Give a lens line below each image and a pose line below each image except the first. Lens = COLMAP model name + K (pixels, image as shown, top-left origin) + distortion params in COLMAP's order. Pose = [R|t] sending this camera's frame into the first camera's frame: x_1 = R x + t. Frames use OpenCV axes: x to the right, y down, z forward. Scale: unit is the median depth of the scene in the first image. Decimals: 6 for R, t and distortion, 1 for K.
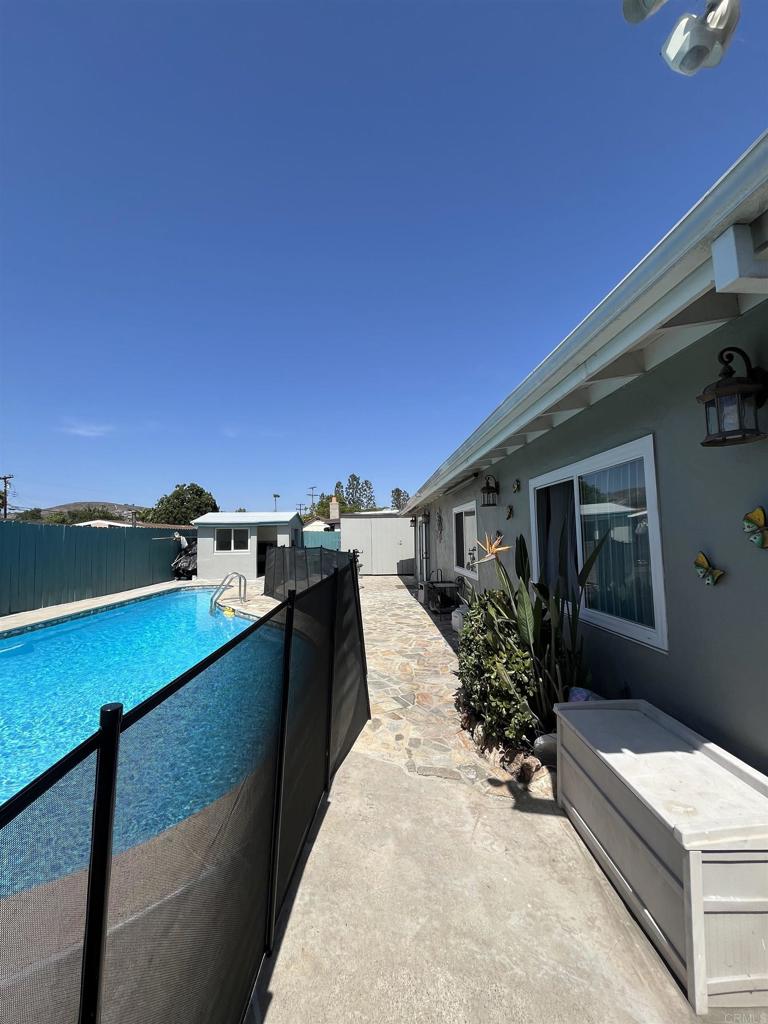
lens RADIAL K [[411.9, 0, 379.2], [0, 411.9, 509.7], [0, 0, 1]] dist [-0.002202, -0.000001]
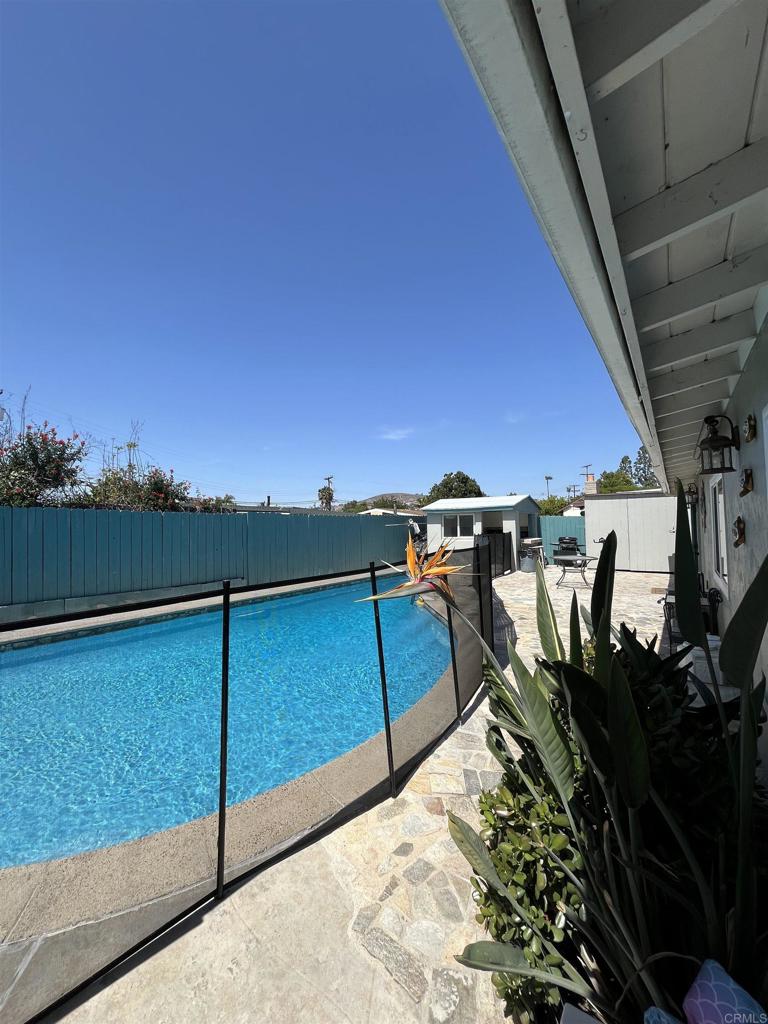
lens RADIAL K [[411.9, 0, 386.1], [0, 411.9, 508.2], [0, 0, 1]] dist [-0.002202, -0.000001]
pose [[0.798730, -0.024518, -0.601189, 0.096874], [0.045355, 0.998780, 0.019526, 0.003430], [0.599977, -0.042863, 0.798868, 0.115397]]
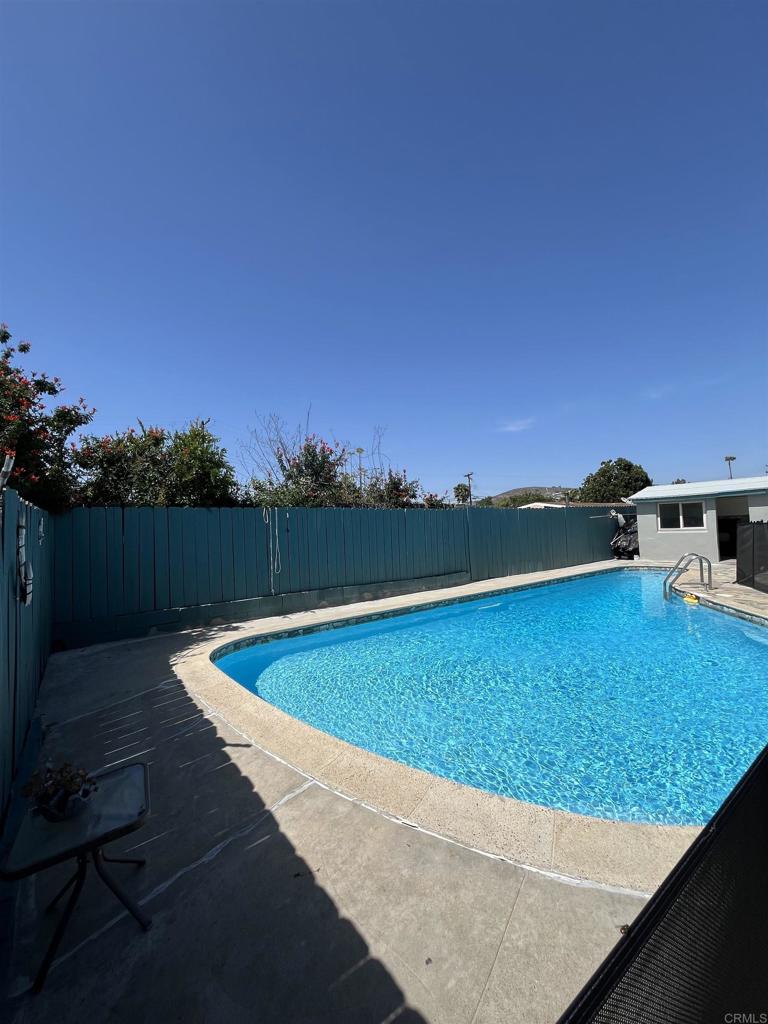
lens RADIAL K [[411.9, 0, 379.4], [0, 411.9, 510.2], [0, 0, 1]] dist [-0.002202, -0.000001]
pose [[0.579012, -0.044955, -0.814079, -0.020776], [0.087987, 0.996093, 0.007575, -0.000338], [0.810558, -0.076015, 0.580705, -0.008975]]
